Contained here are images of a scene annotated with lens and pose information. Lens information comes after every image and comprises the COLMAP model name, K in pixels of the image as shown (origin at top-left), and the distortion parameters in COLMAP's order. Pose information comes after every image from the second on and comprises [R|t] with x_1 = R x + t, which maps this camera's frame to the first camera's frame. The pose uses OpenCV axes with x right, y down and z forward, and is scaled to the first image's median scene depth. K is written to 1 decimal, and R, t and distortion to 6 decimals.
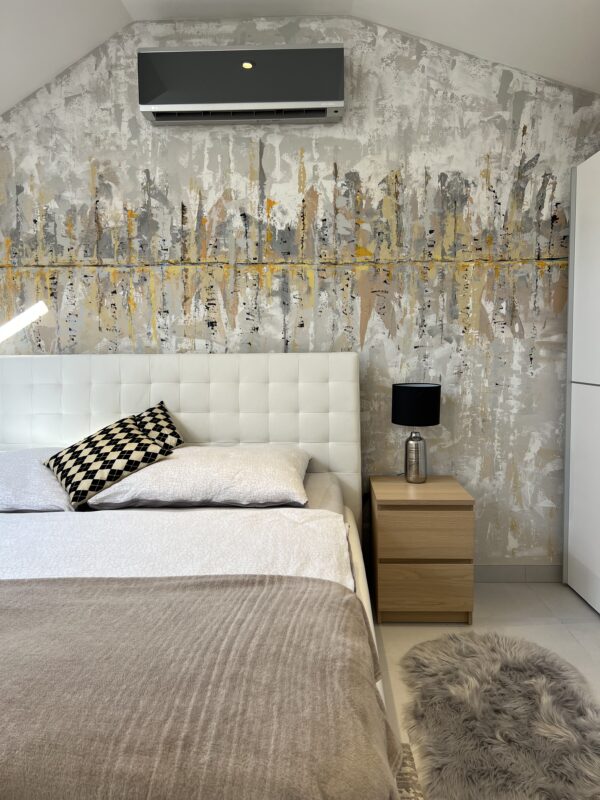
lens RADIAL K [[612.4, 0, 300.2], [0, 612.4, 406.7], [0, 0, 1]] dist [0.046555, -0.047091]
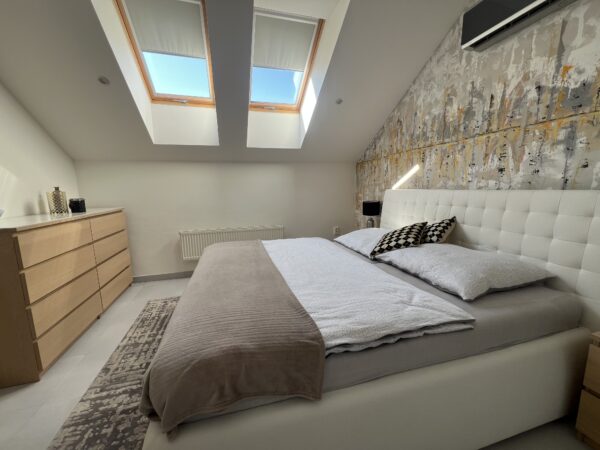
lens RADIAL K [[242.3, 0, 297.9], [0, 242.3, 221.8], [0, 0, 1]] dist [0.006800, -0.000701]
pose [[0.317930, 0.136452, -0.938244, 0.282799], [-0.079396, 0.989945, 0.117067, -0.038708], [0.944784, 0.037274, 0.325567, 0.333437]]
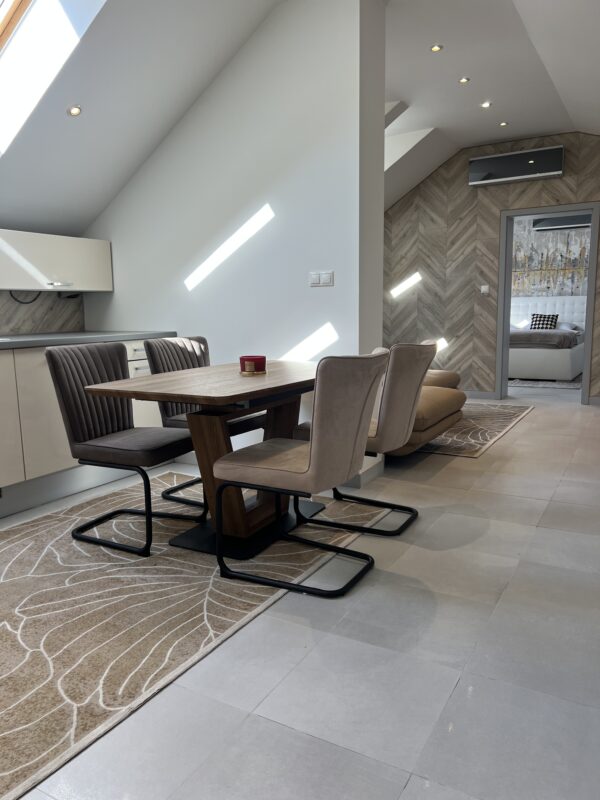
lens RADIAL K [[612.4, 0, 299.6], [0, 612.4, 401.0], [0, 0, 1]] dist [0.046555, -0.047091]
pose [[0.880263, 0.070239, -0.469258, 0.292788], [-0.043468, 0.996761, 0.067657, 0.322522], [0.472491, -0.039158, 0.880465, -2.711072]]
